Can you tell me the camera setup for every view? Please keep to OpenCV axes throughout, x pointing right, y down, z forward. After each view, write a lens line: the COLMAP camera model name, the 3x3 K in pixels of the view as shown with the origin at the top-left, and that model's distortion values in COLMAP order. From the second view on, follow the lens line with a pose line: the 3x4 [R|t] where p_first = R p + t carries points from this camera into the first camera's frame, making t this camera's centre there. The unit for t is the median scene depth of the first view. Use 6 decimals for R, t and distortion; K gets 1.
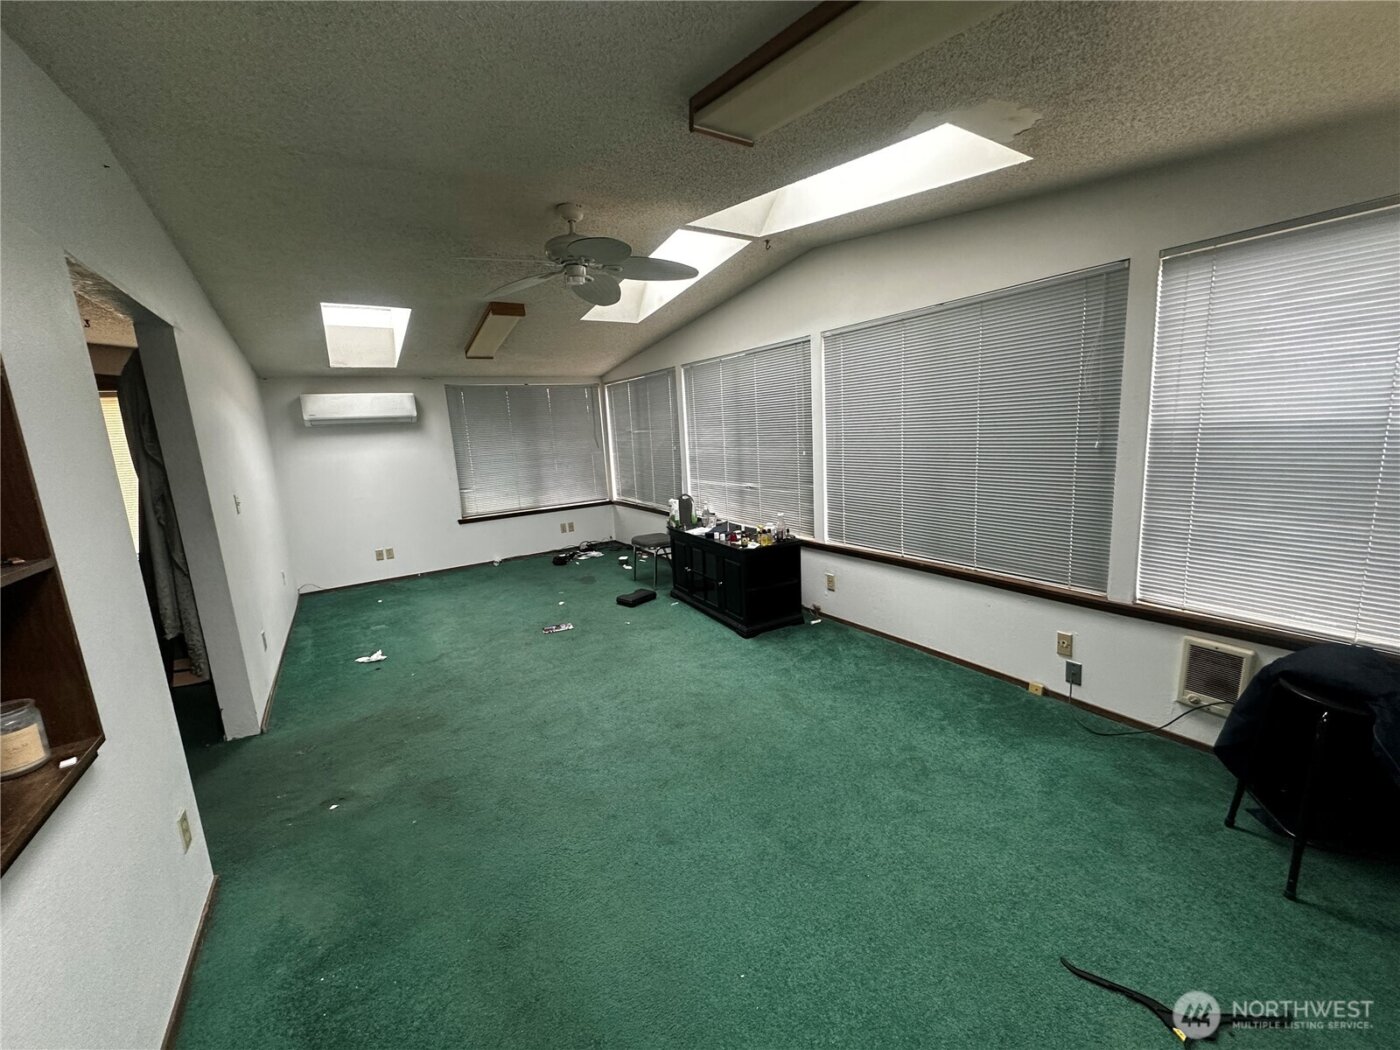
lens RADIAL K [[556.2, 0, 704.0], [0, 556.2, 525.4], [0, 0, 1]] dist [-0.003689, -0.000272]
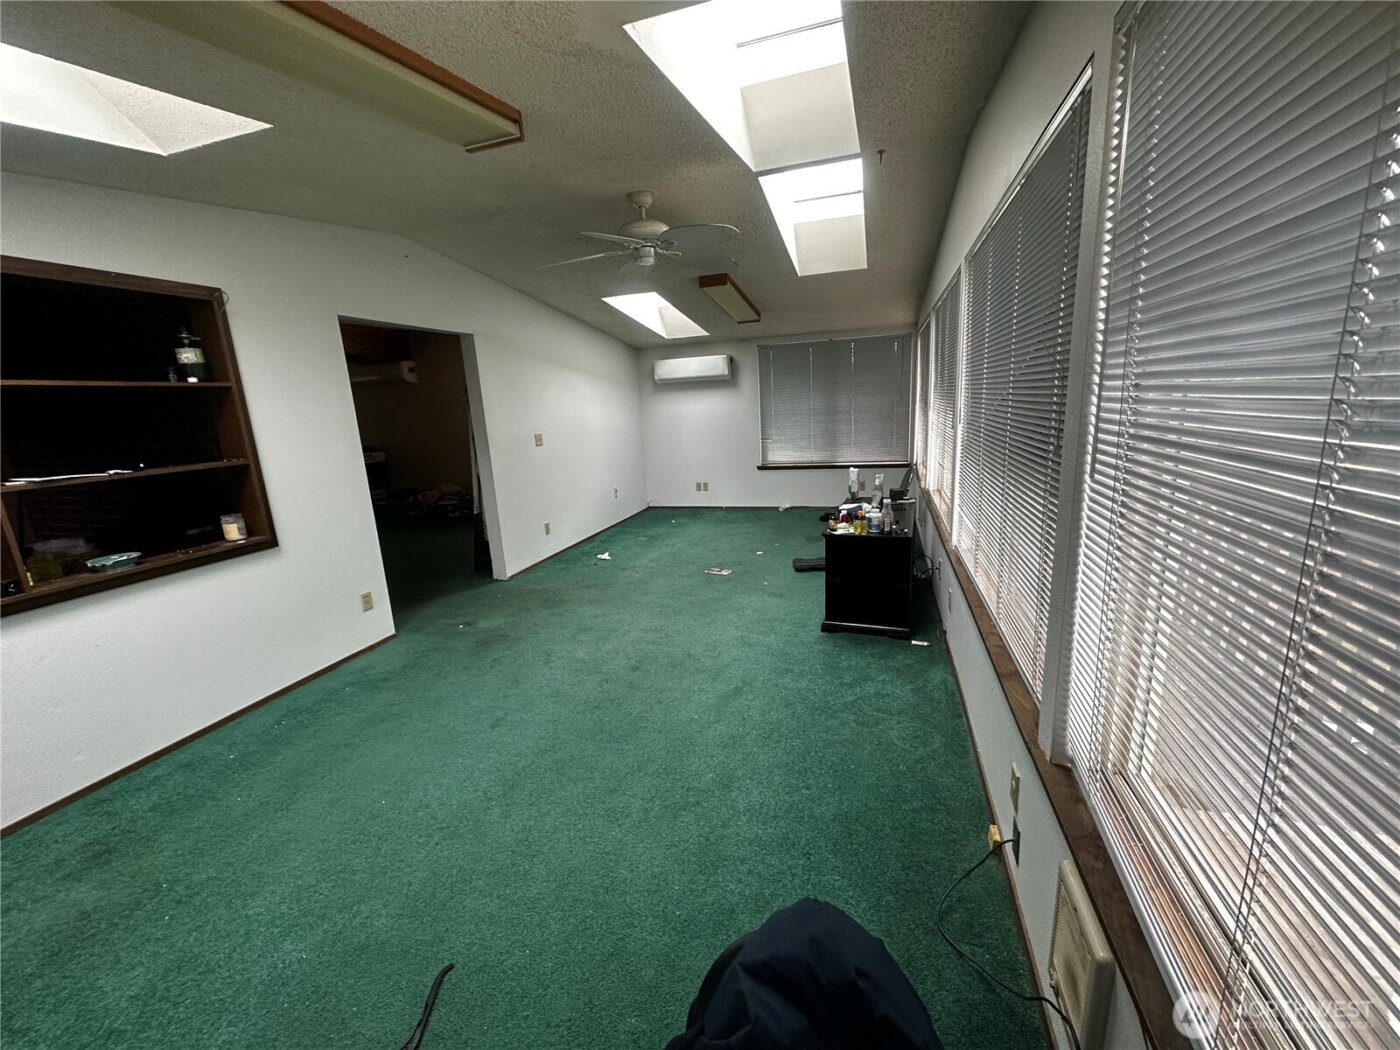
lens RADIAL K [[556.2, 0, 699.0], [0, 556.2, 524.5], [0, 0, 1]] dist [-0.003689, -0.000272]
pose [[0.638307, 0.185572, -0.747079, 0.561013], [-0.112875, 0.982581, 0.147629, -0.072470], [0.761461, -0.009906, 0.648135, 0.256669]]
